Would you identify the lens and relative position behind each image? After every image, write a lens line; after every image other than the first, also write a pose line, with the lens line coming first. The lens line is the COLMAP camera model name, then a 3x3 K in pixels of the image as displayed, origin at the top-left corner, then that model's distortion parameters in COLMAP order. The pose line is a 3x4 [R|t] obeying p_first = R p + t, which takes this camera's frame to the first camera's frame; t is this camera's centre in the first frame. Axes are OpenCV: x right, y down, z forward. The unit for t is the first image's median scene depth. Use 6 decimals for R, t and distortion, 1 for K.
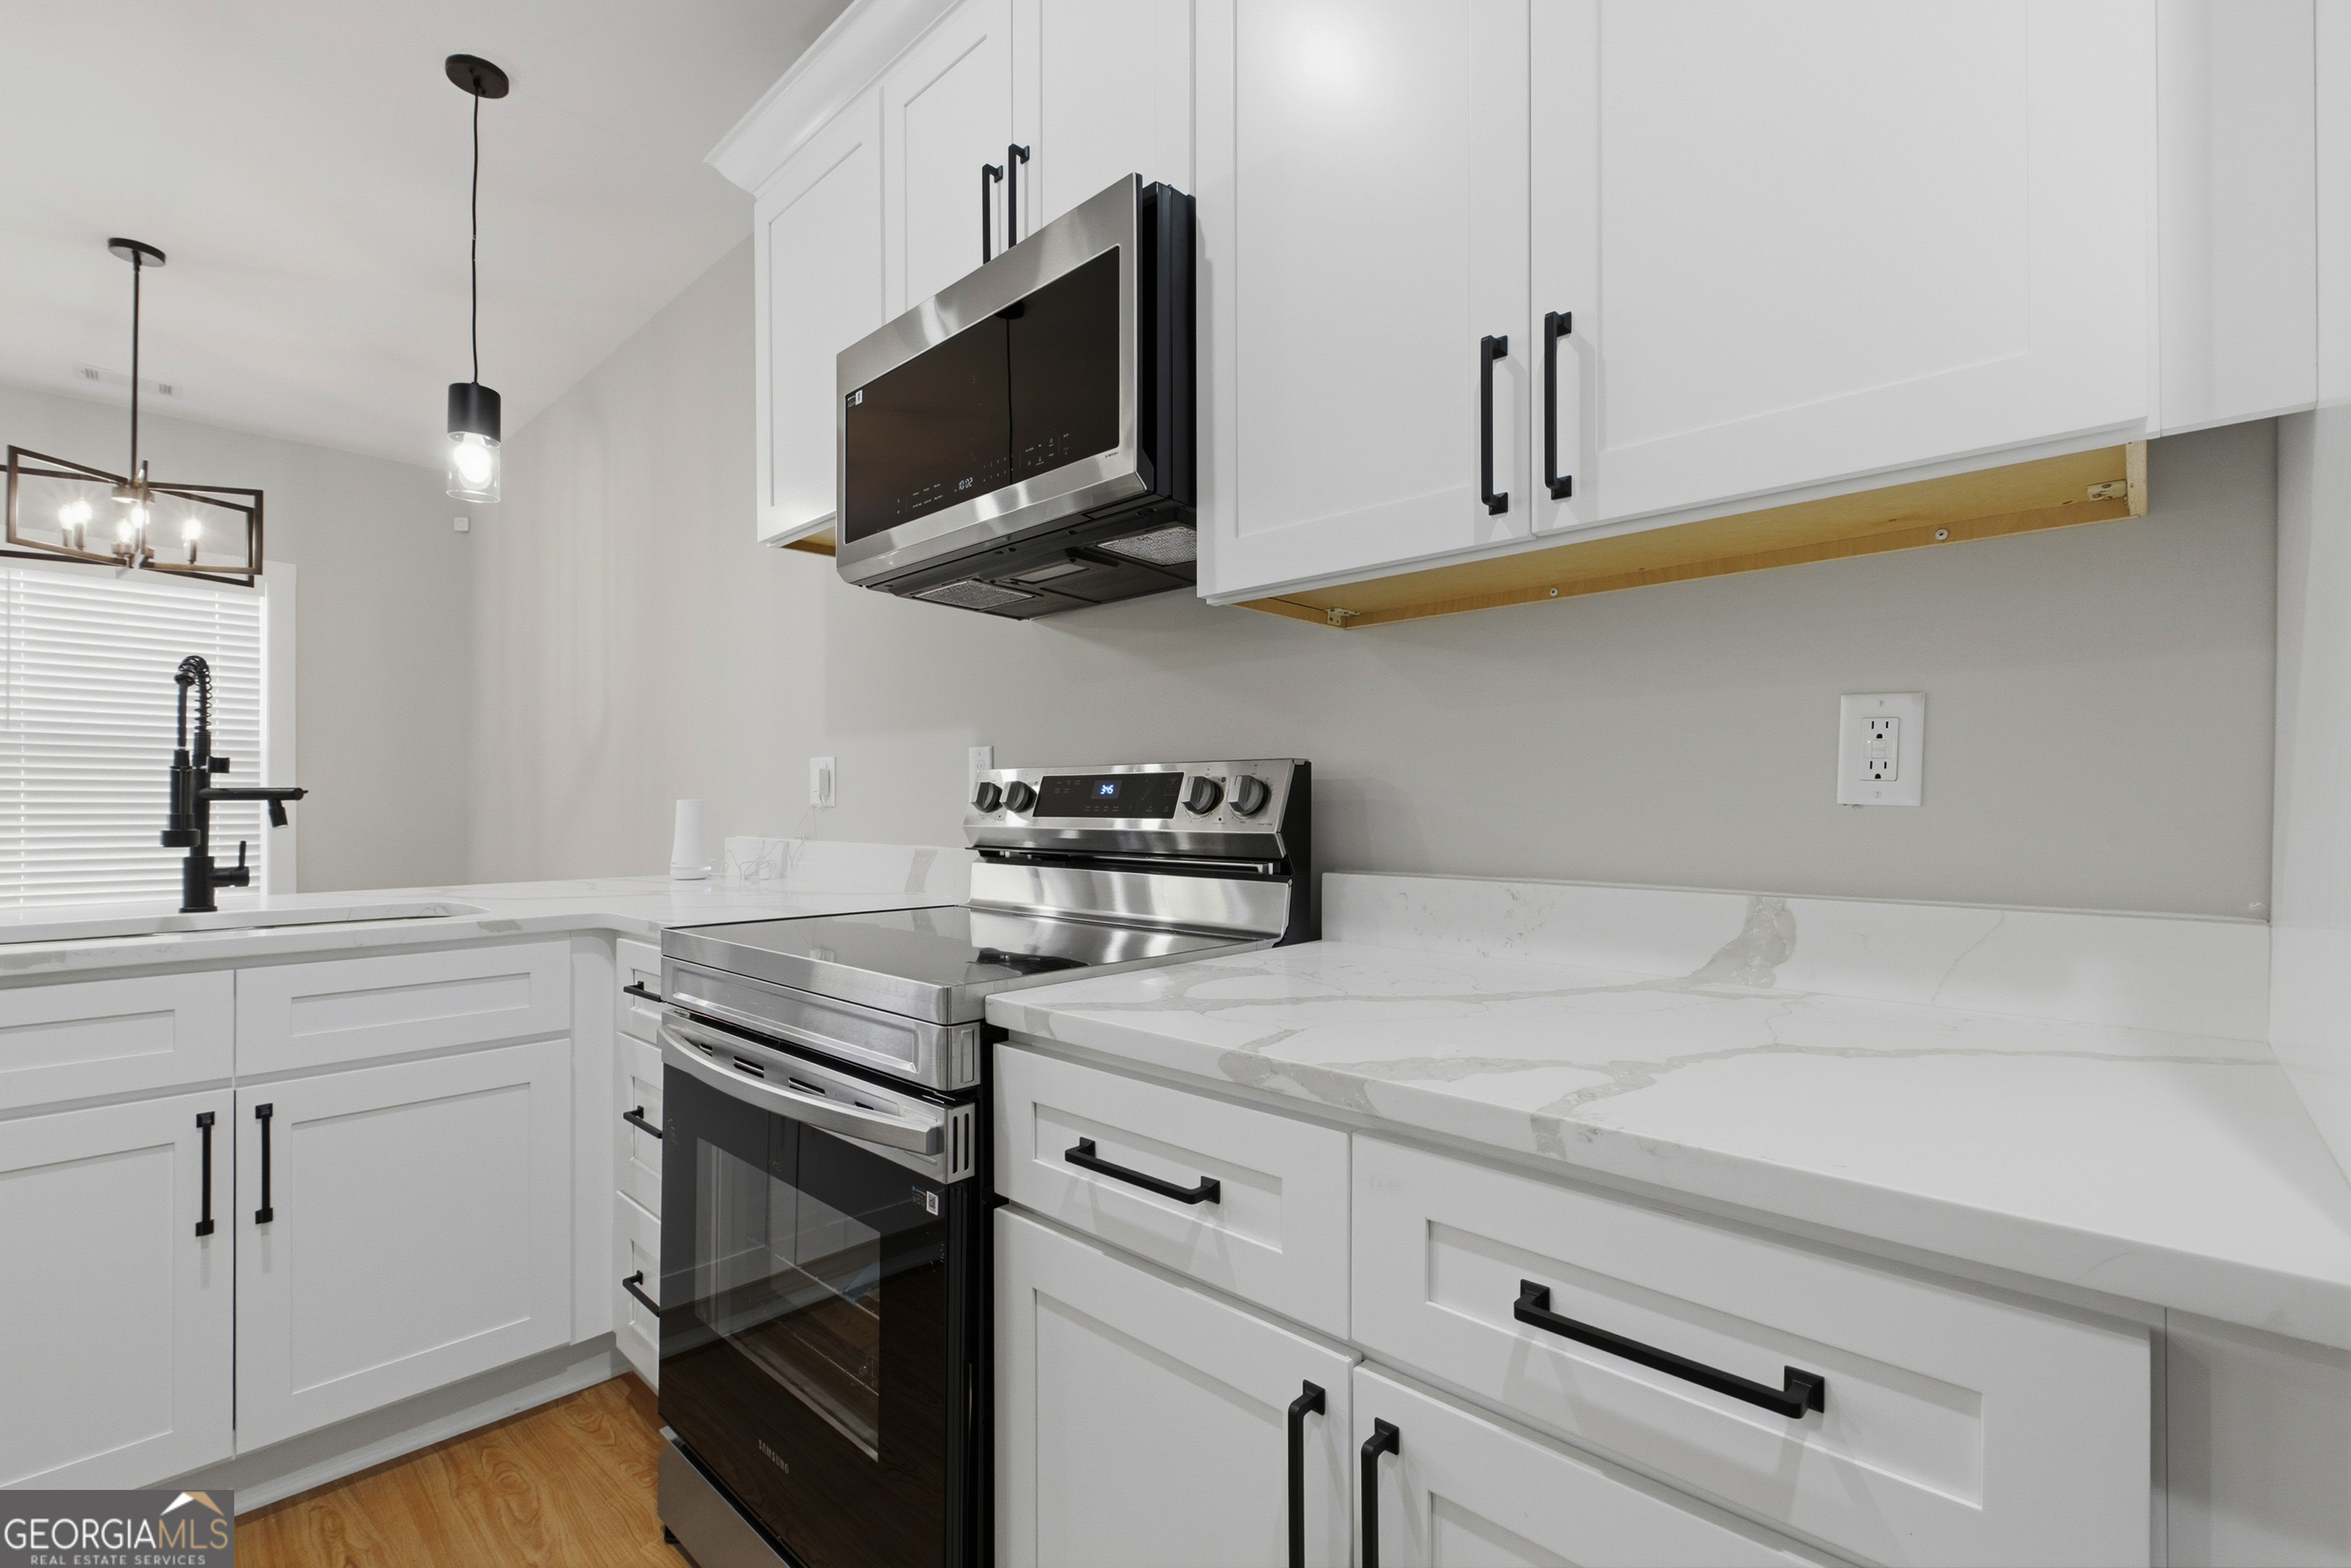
lens RADIAL K [[1034.6, 0, 1175.0], [0, 1034.6, 790.5], [0, 0, 1]] dist [0.001928, -0.000758]
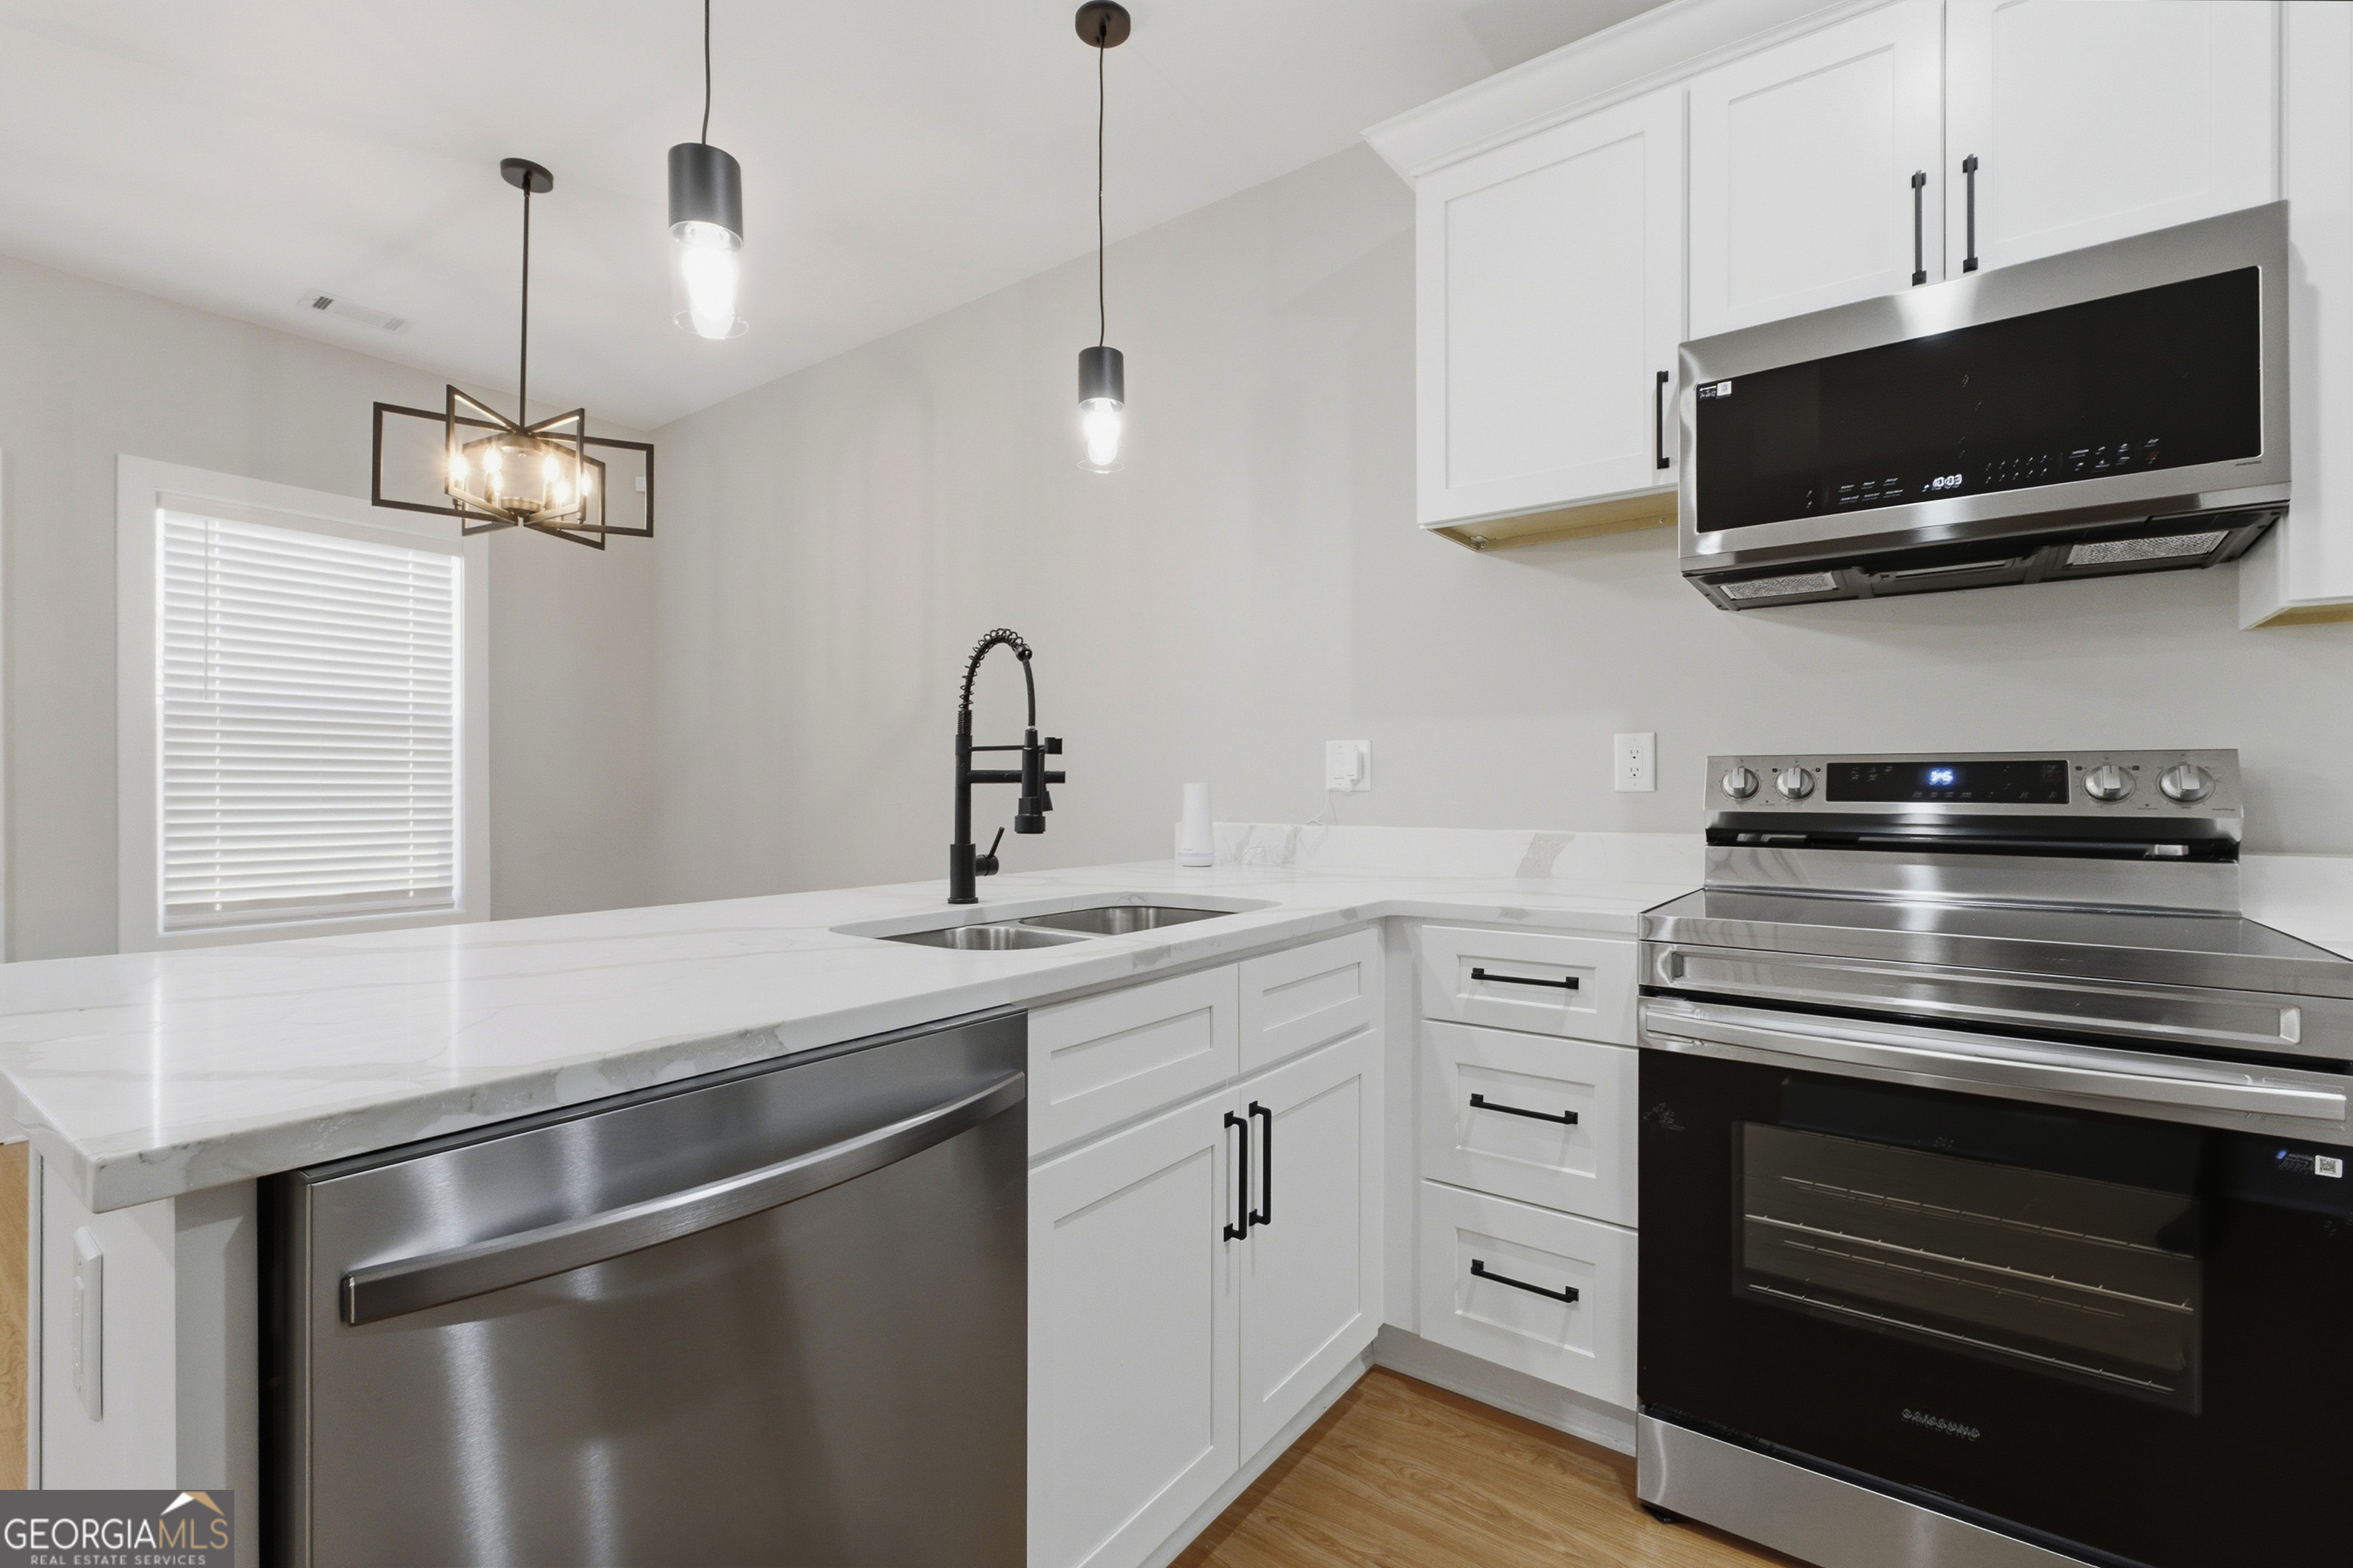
lens RADIAL K [[1035.5, 0, 1184.7], [0, 1035.5, 778.4], [0, 0, 1]] dist [0.001928, -0.000758]
pose [[0.992562, 0.002597, 0.121715, -0.724768], [-0.003388, 0.999974, 0.006289, -0.001956], [-0.121695, -0.006655, 0.992545, 0.040399]]
